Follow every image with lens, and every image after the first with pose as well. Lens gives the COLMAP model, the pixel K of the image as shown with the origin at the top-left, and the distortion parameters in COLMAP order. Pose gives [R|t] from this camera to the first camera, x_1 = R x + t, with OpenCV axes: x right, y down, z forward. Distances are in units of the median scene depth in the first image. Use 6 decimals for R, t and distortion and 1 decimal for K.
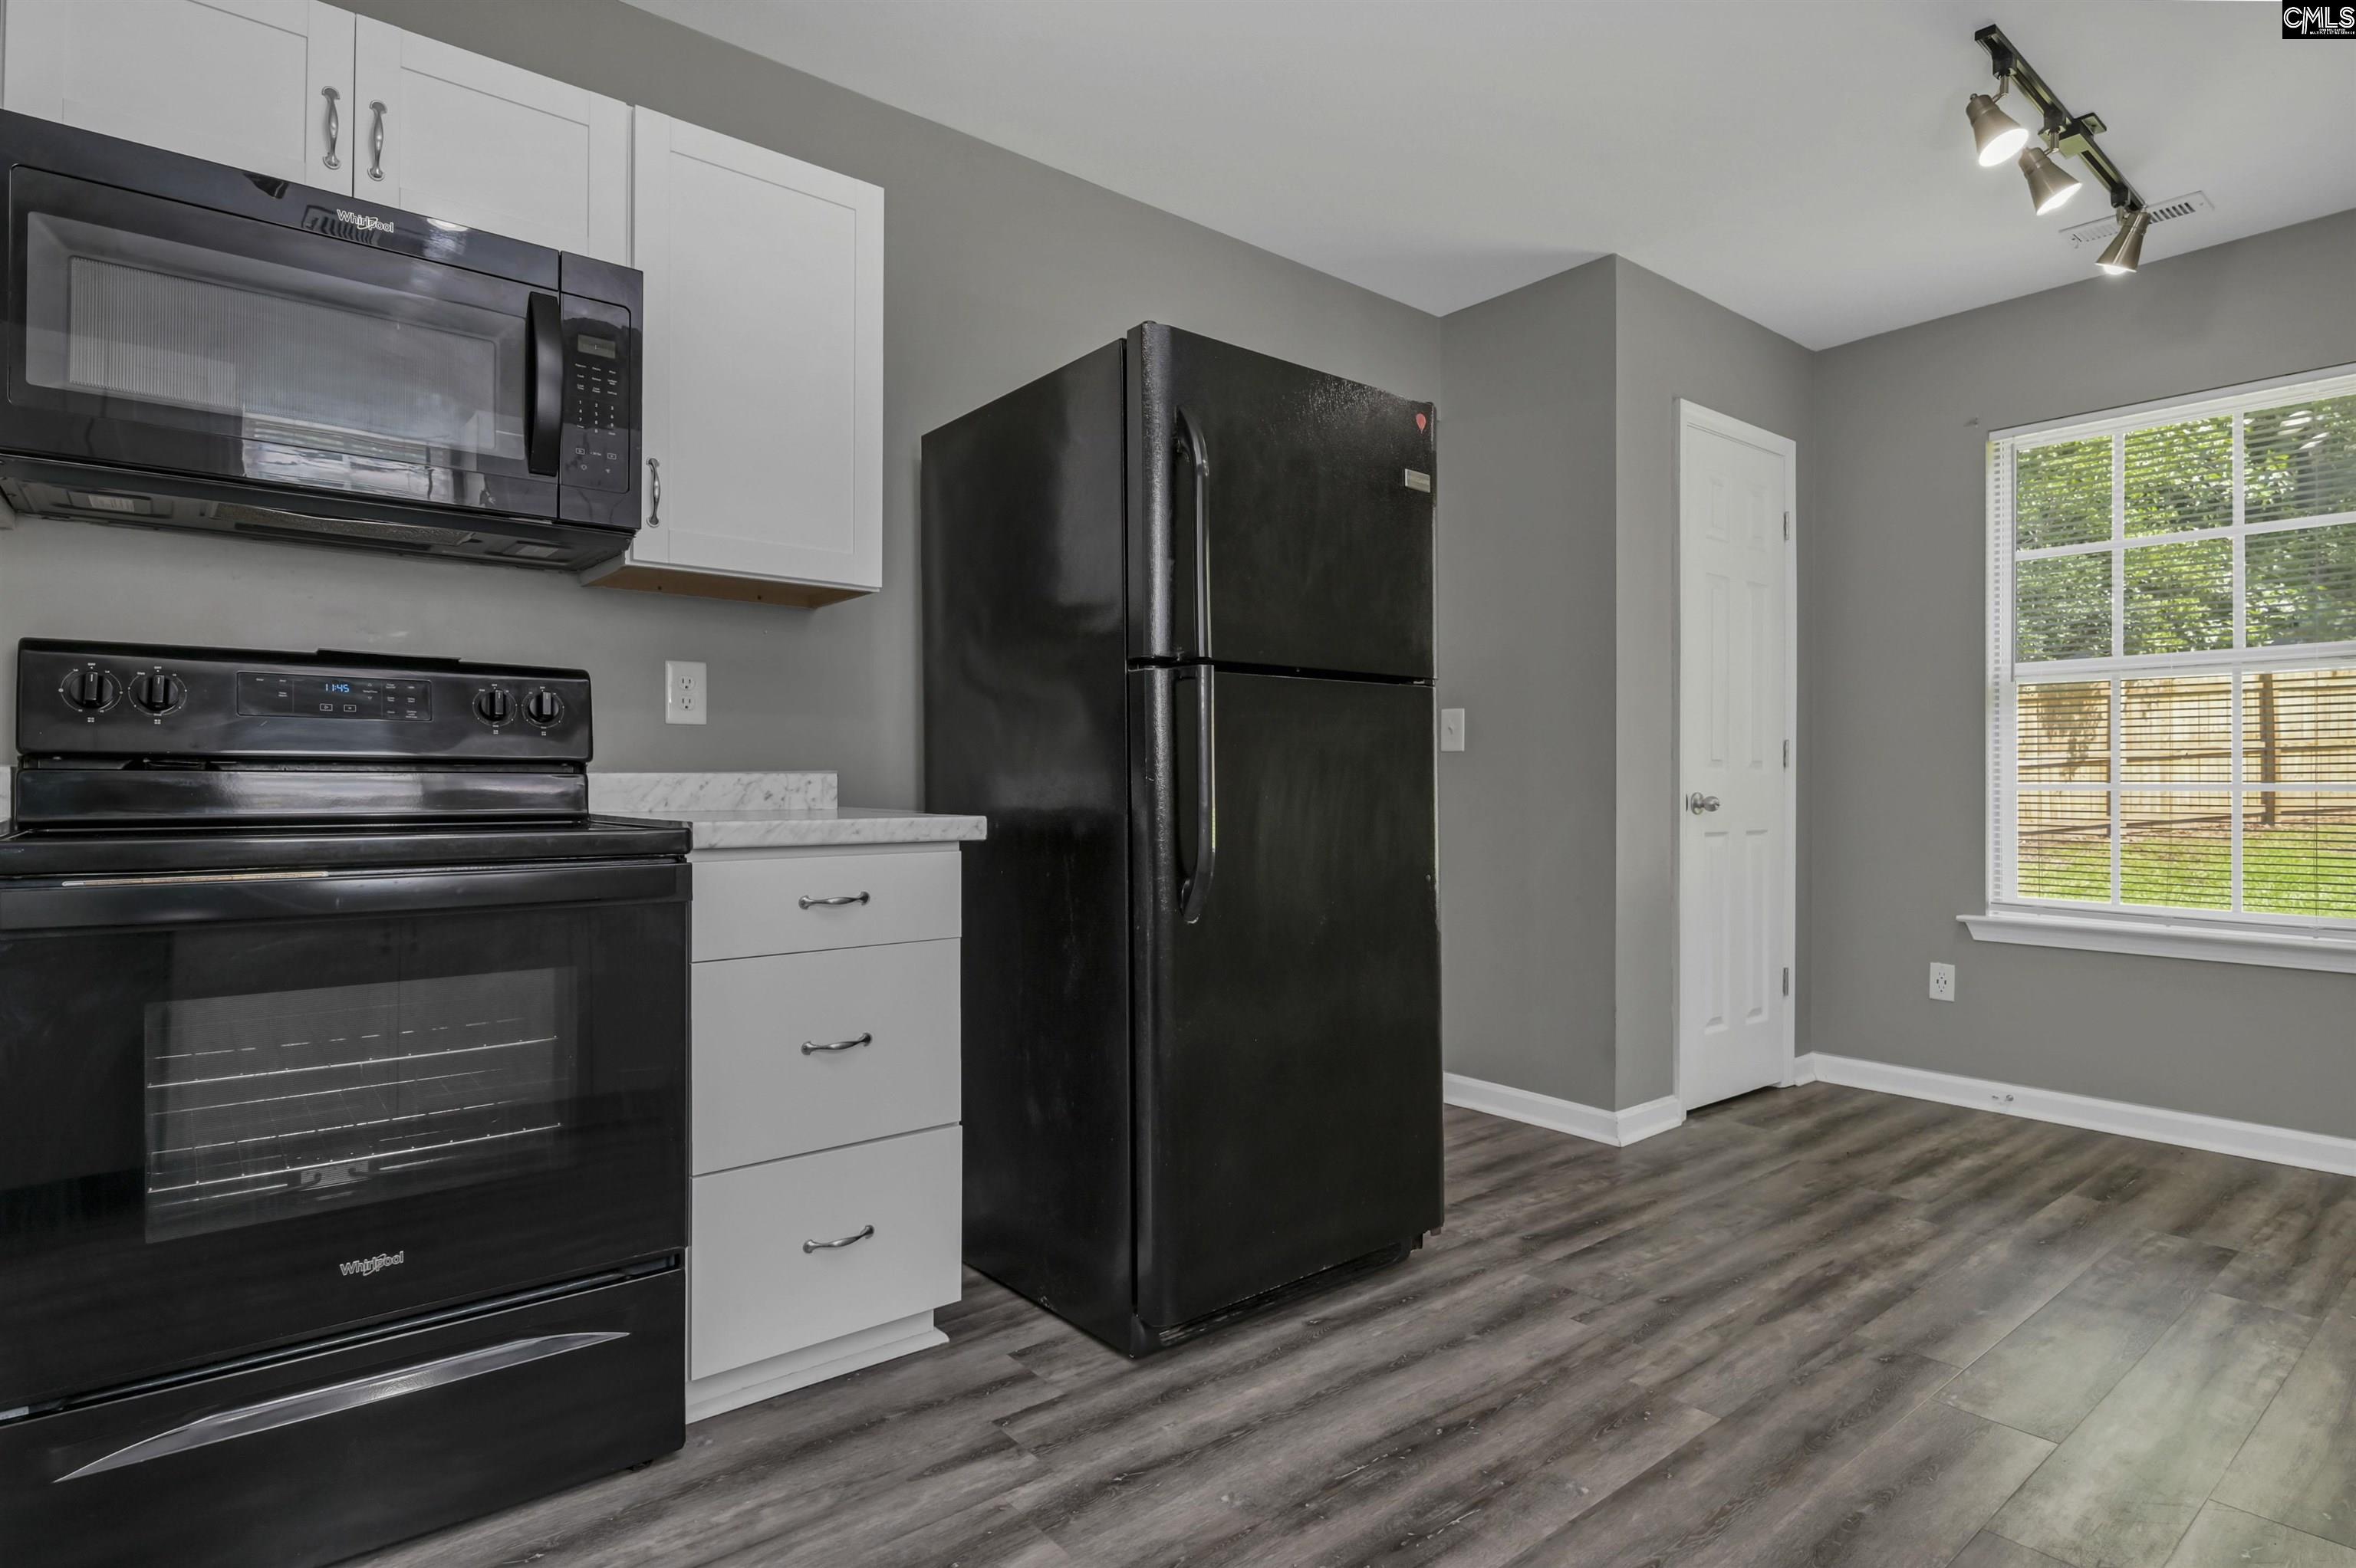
lens RADIAL K [[1215.5, 0, 1167.4], [0, 1215.5, 787.5], [0, 0, 1]] dist [0.001060, -0.007210]
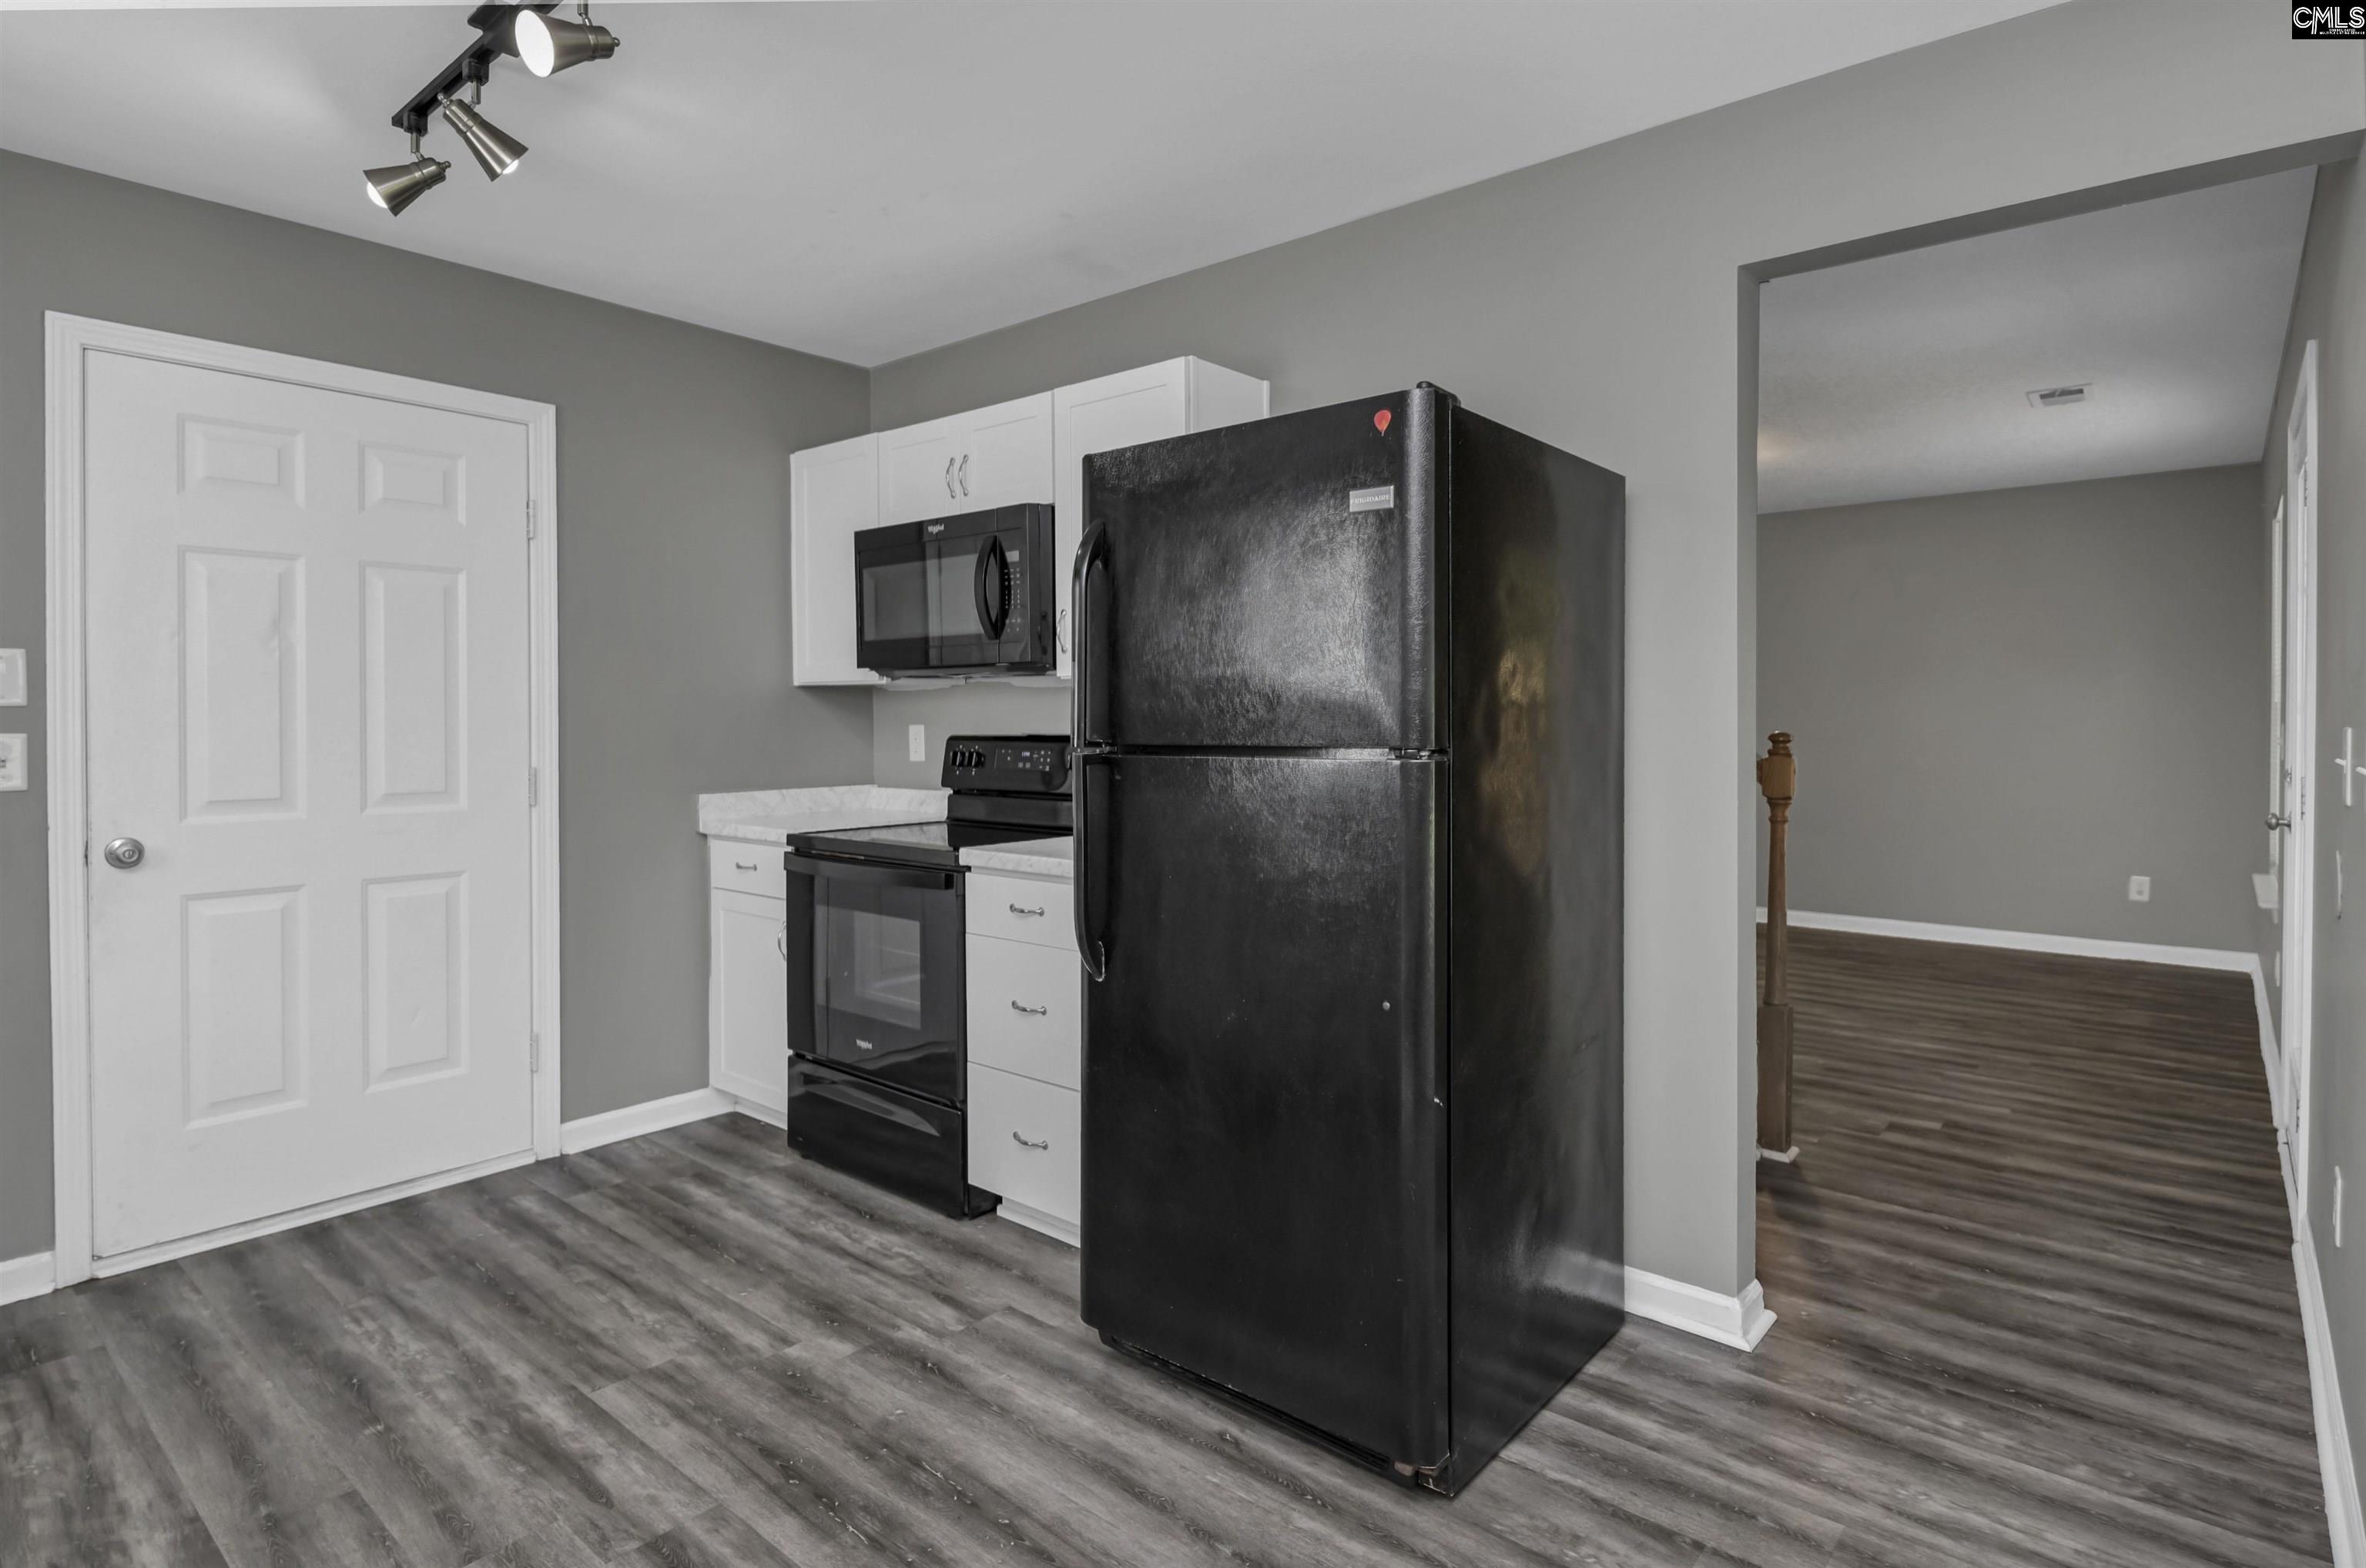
lens RADIAL K [[1157.2, 0, 1207.6], [0, 1157.2, 746.2], [0, 0, 1]] dist [-0.002330, -0.004983]
pose [[0.213679, 0.018566, -0.976727, 0.820830], [-0.001190, 0.999824, 0.018745, -0.095609], [0.976903, -0.002843, 0.213664, 0.660948]]
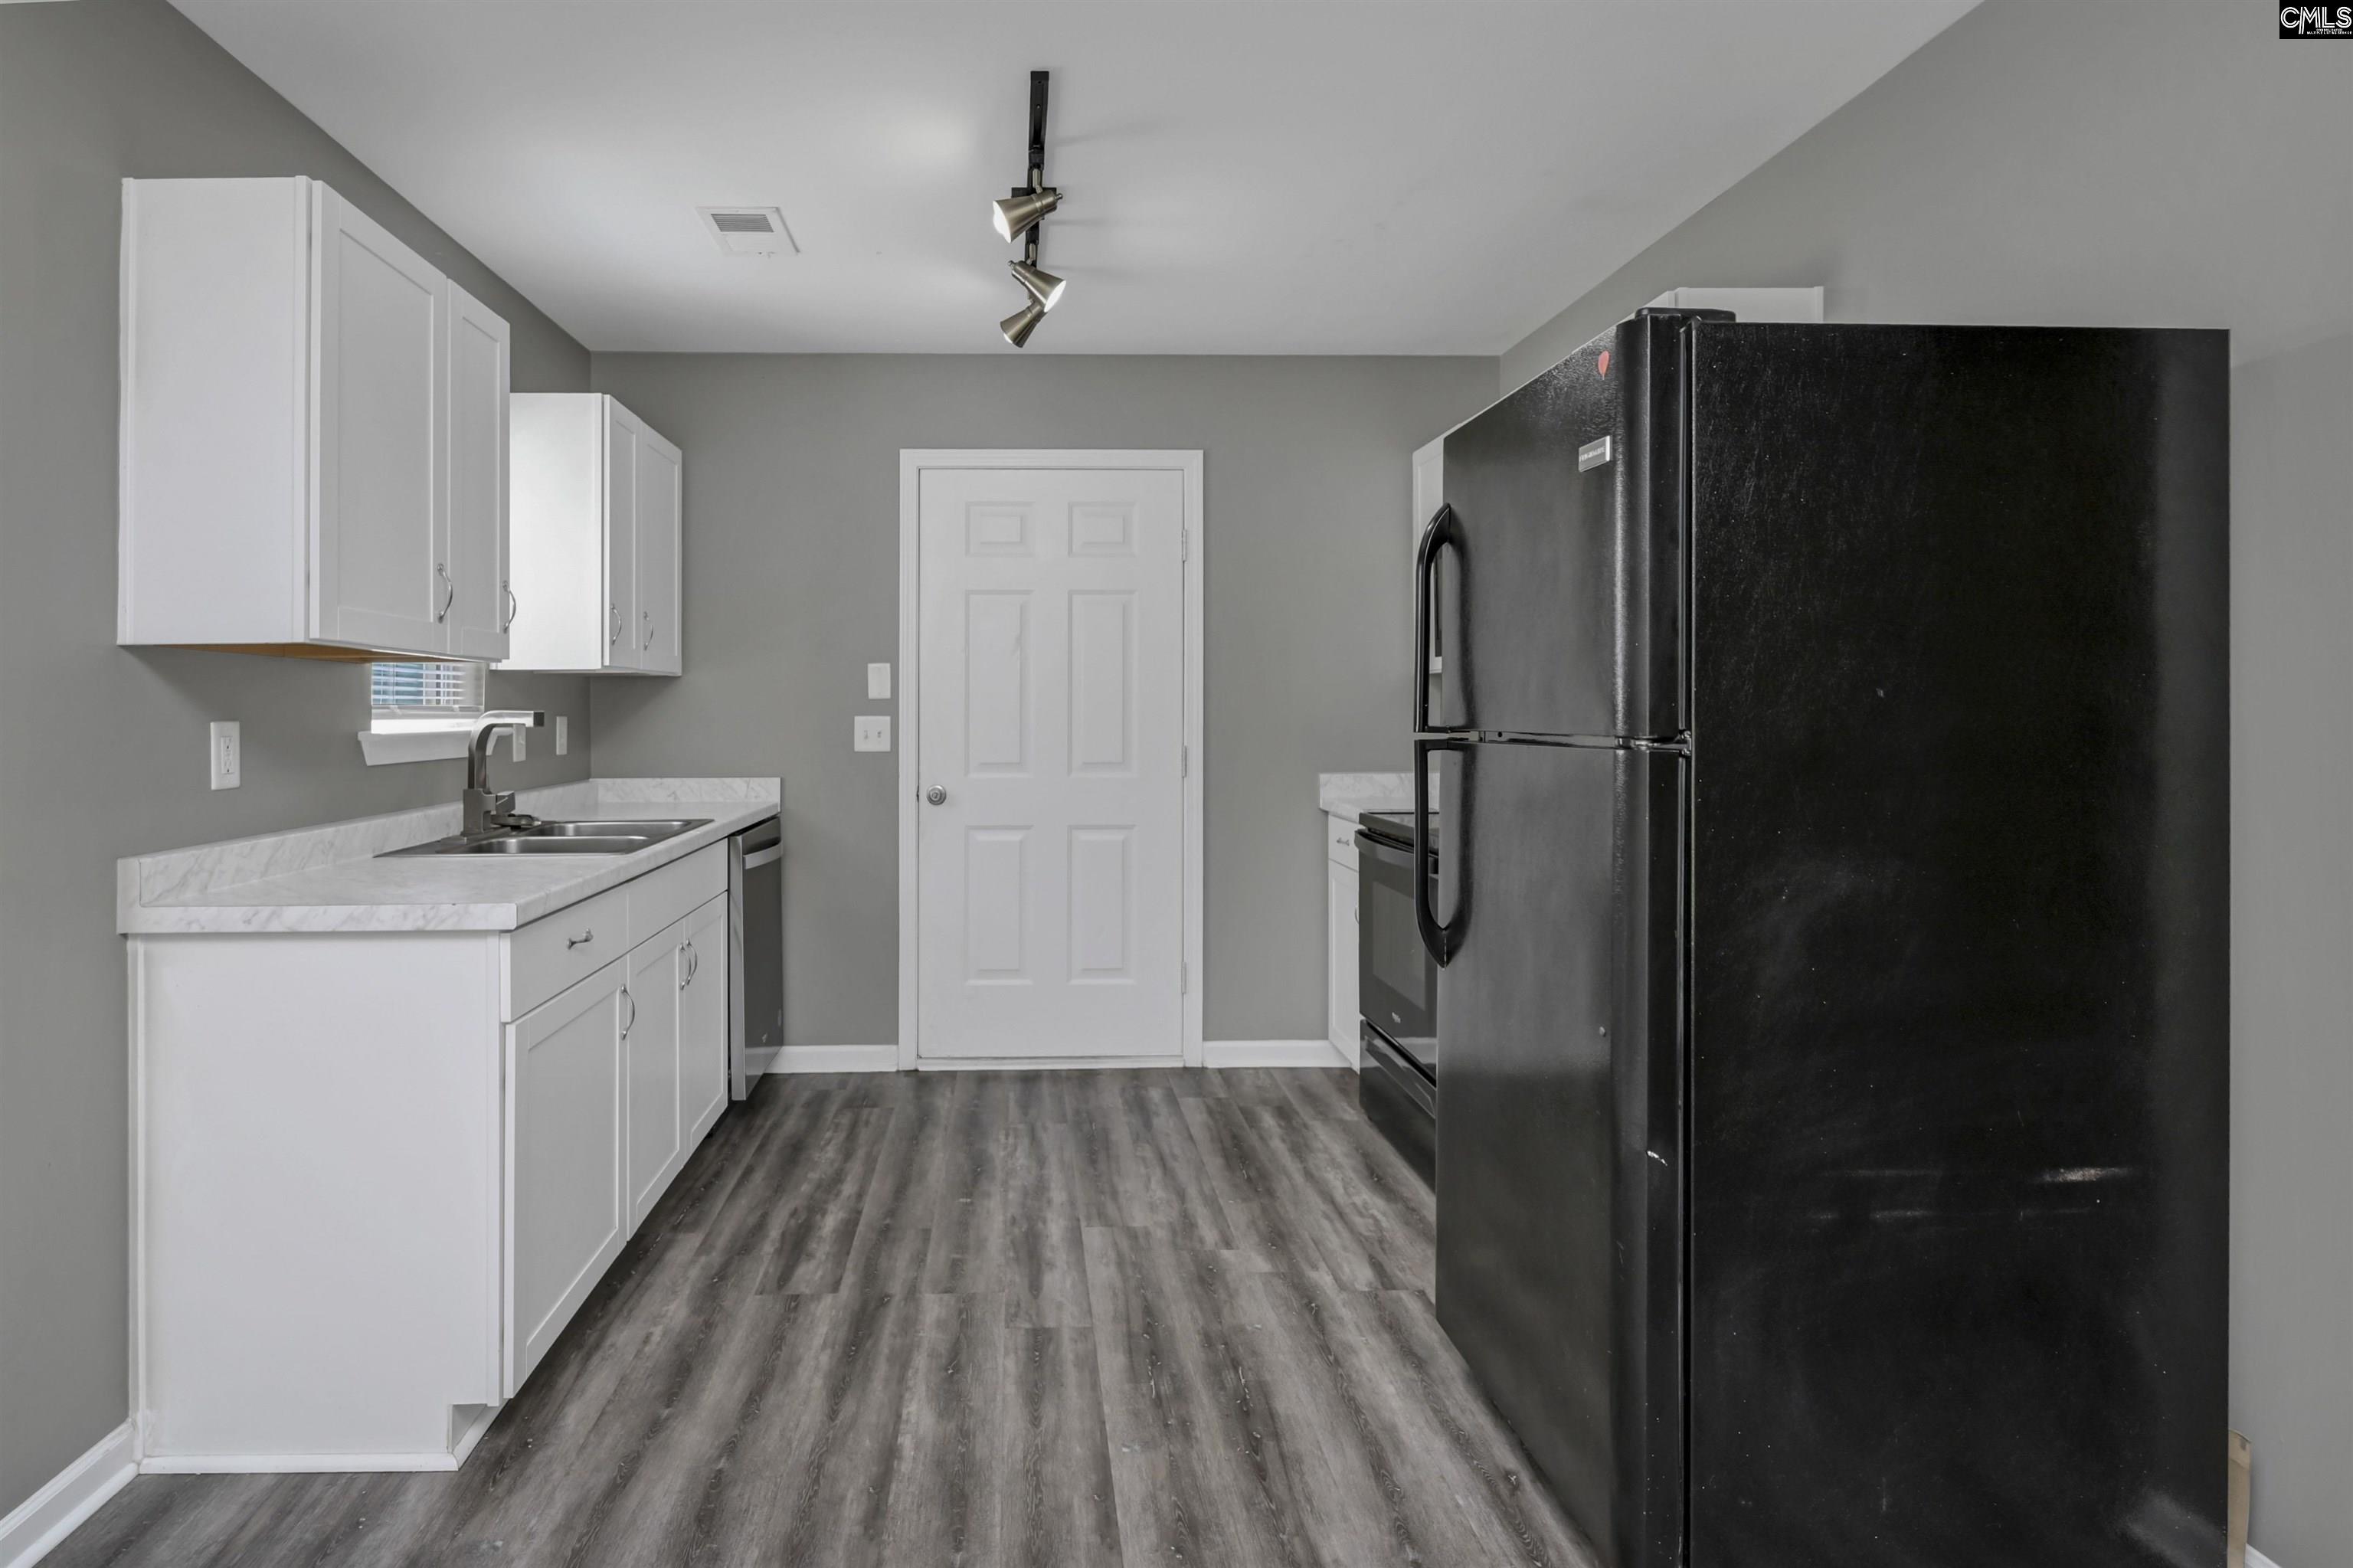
lens RADIAL K [[1214.1, 0, 1090.0], [0, 1214.1, 720.2], [0, 0, 1]] dist [0.001060, -0.007210]
pose [[-0.577743, 0.003841, -0.816210, 0.840437], [-0.003001, 0.999972, 0.006831, -0.093806], [0.816213, 0.006396, -0.577715, 1.041017]]
